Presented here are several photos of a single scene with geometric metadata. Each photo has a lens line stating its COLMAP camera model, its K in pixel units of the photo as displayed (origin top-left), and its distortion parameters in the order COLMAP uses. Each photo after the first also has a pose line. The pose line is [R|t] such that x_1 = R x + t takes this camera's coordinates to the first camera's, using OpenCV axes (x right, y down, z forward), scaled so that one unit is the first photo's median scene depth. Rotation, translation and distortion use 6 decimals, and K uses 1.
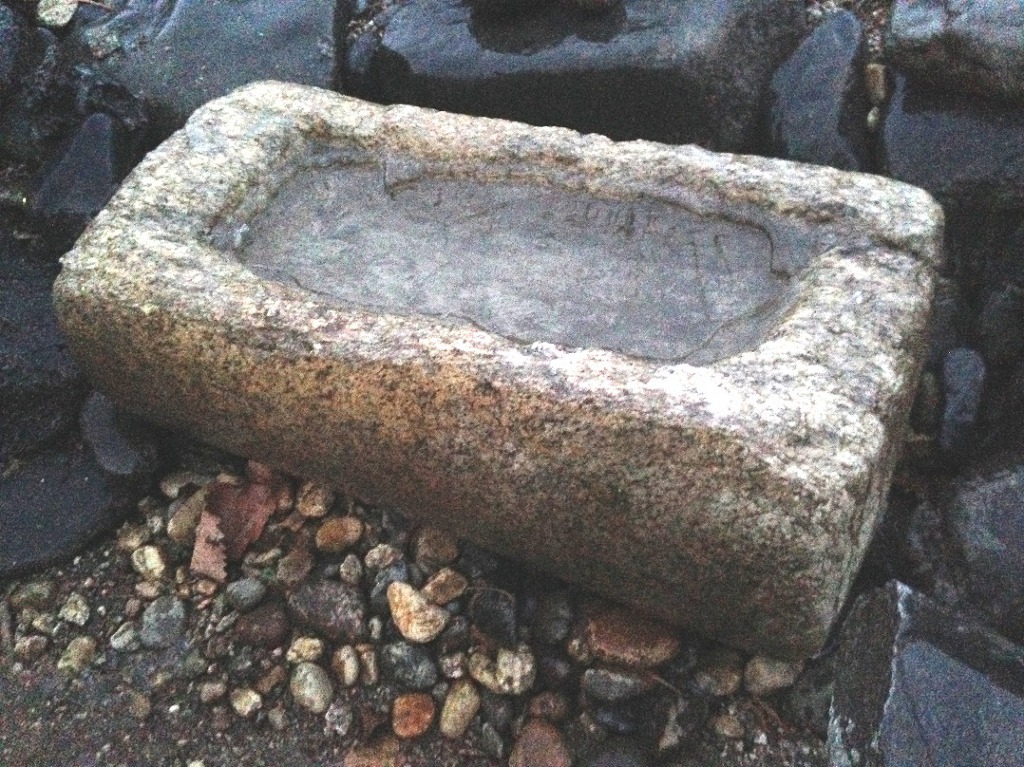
lens RADIAL K [[981.1, 0, 492.9], [0, 981.1, 381.3], [0, 0, 1]] dist [0.211163, -0.450946]
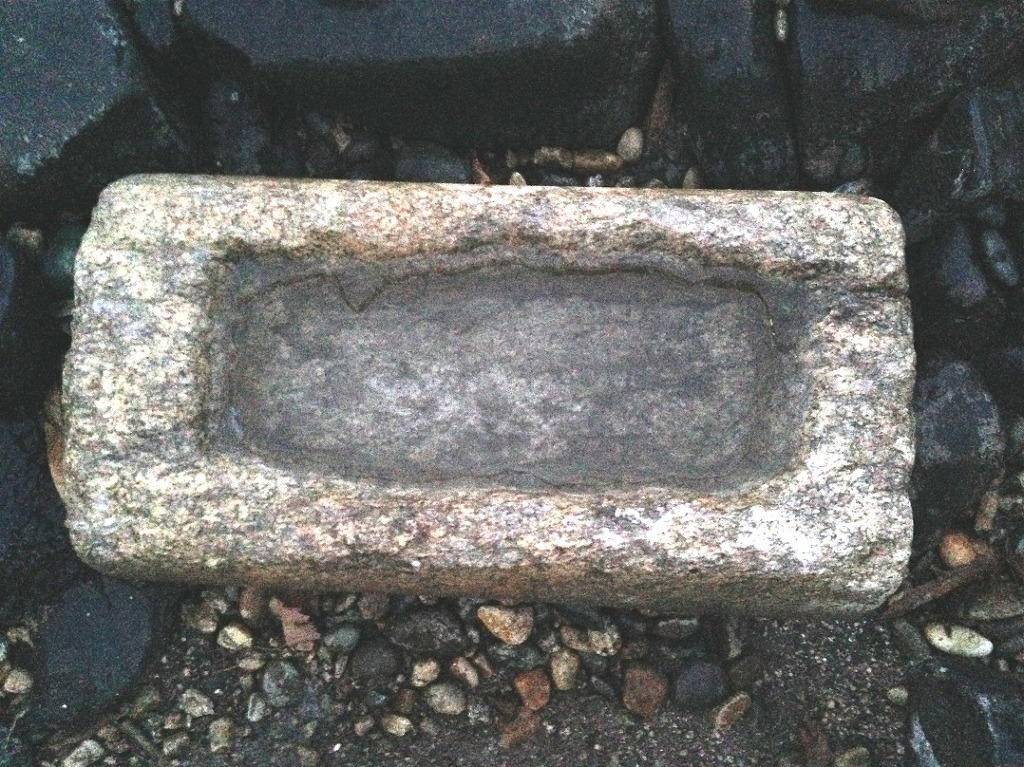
lens RADIAL K [[981.1, 0, 492.9], [0, 981.1, 381.3], [0, 0, 1]] dist [0.211163, -0.450946]
pose [[0.909861, -0.384390, 0.156196, -0.179532], [0.232611, 0.784298, 0.575126, -0.730403], [-0.343577, -0.486951, 0.803015, 0.193403]]
